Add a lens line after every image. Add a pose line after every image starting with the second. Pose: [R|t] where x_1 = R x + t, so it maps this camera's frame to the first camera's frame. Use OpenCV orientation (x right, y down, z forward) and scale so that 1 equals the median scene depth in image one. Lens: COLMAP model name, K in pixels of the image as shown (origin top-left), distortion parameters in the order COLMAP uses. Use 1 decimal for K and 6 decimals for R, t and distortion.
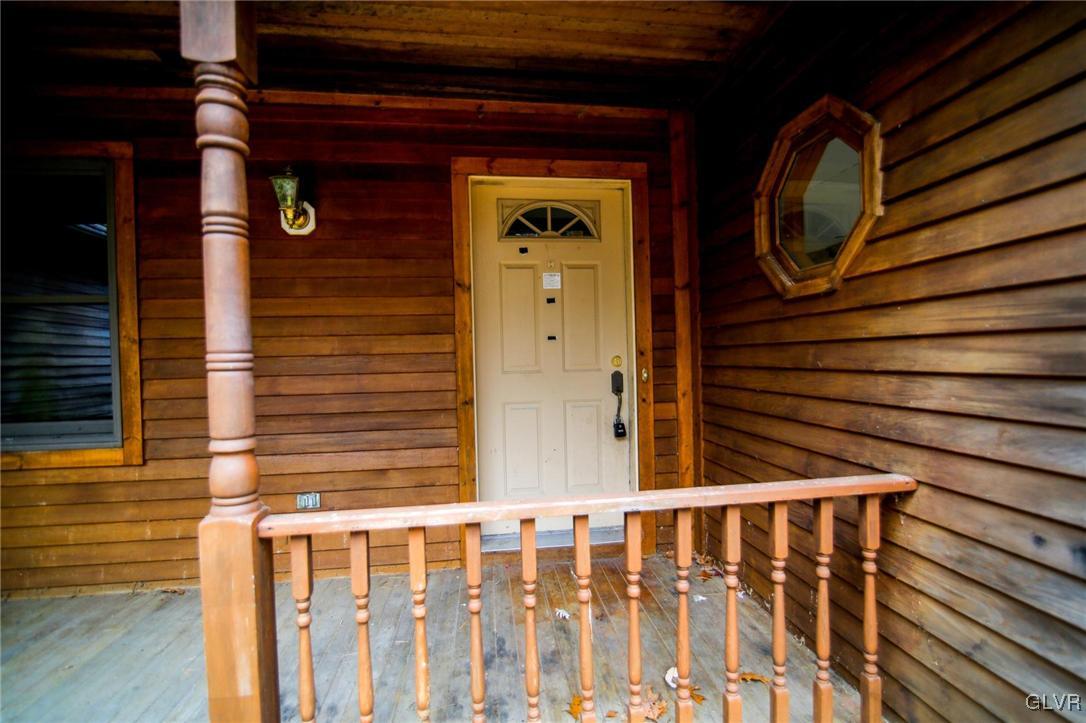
lens RADIAL K [[490.9, 0, 545.9], [0, 490.9, 360.8], [0, 0, 1]] dist [-0.020655, -0.000426]
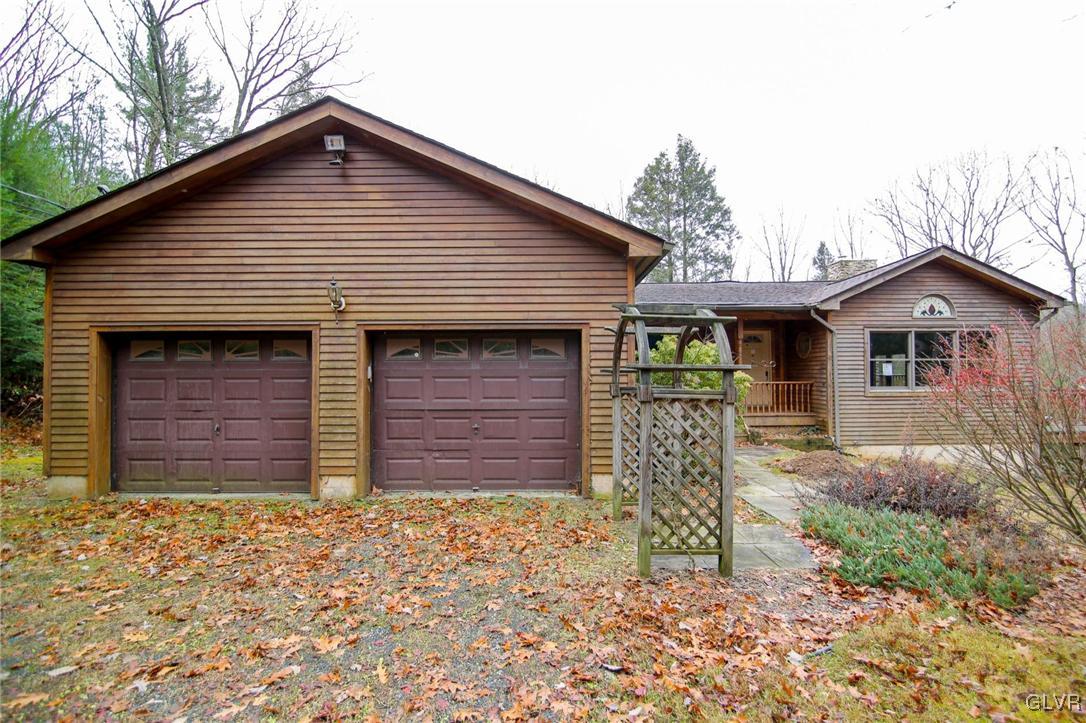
lens RADIAL K [[490.9, 0, 542.7], [0, 490.9, 365.2], [0, 0, 1]] dist [-0.020655, -0.000426]
pose [[0.992456, 0.016486, -0.121487, -1.545174], [-0.019221, 0.999587, -0.021371, 0.120924], [0.121084, 0.023545, 0.992363, -4.268775]]
